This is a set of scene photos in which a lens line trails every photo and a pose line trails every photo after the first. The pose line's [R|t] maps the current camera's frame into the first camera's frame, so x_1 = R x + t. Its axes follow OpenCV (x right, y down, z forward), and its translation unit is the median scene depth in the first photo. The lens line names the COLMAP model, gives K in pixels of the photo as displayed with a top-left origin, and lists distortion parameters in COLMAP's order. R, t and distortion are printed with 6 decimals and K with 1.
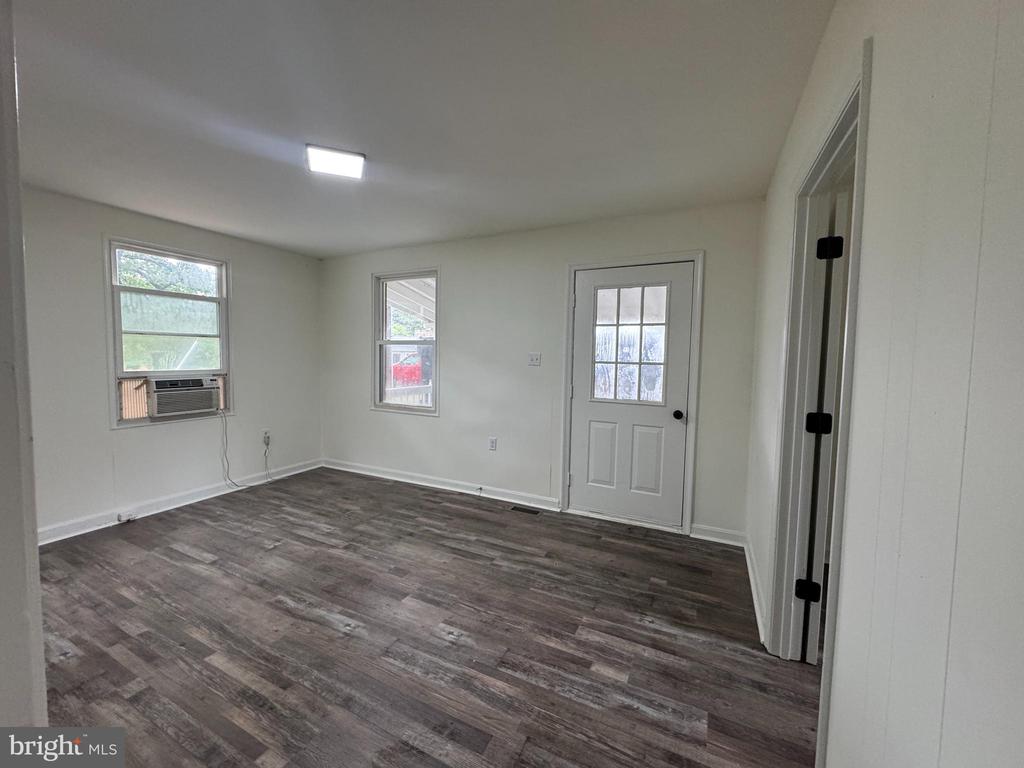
lens RADIAL K [[407.4, 0, 511.0], [0, 407.4, 380.9], [0, 0, 1]] dist [0.000206, -0.000215]
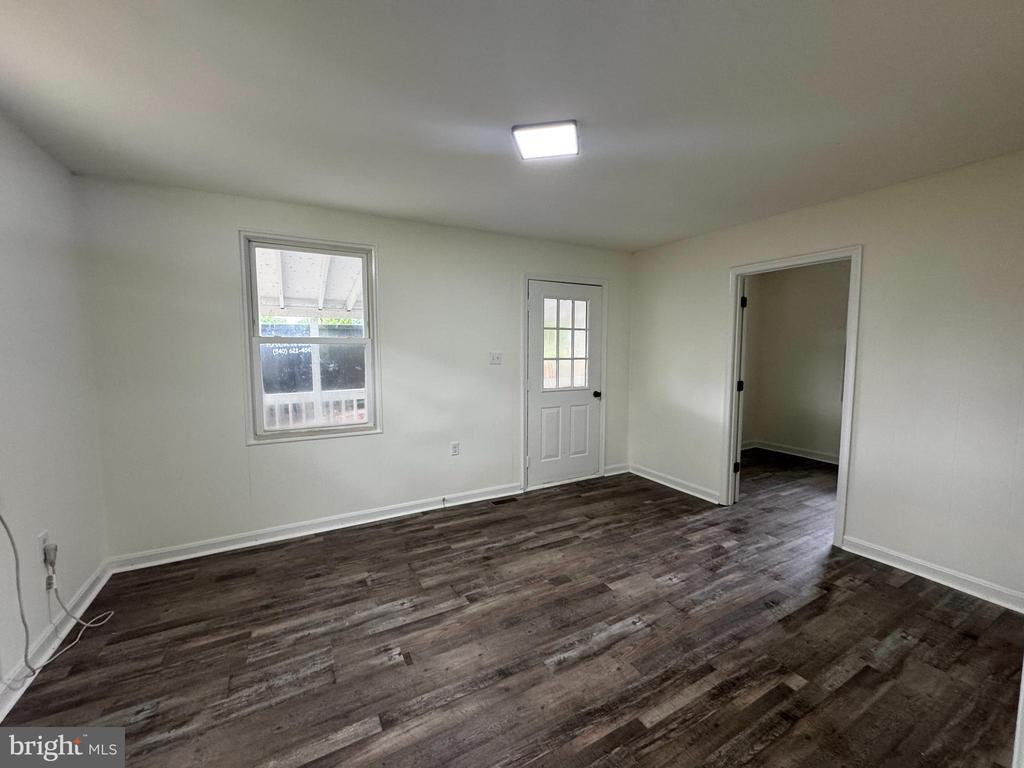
lens RADIAL K [[407.4, 0, 511.0], [0, 407.4, 380.9], [0, 0, 1]] dist [0.000206, -0.000215]
pose [[0.572050, -0.081710, 0.816139, -0.925103], [0.057222, 0.996577, 0.059667, -0.065497], [-0.818220, 0.012569, 0.574768, 0.436686]]
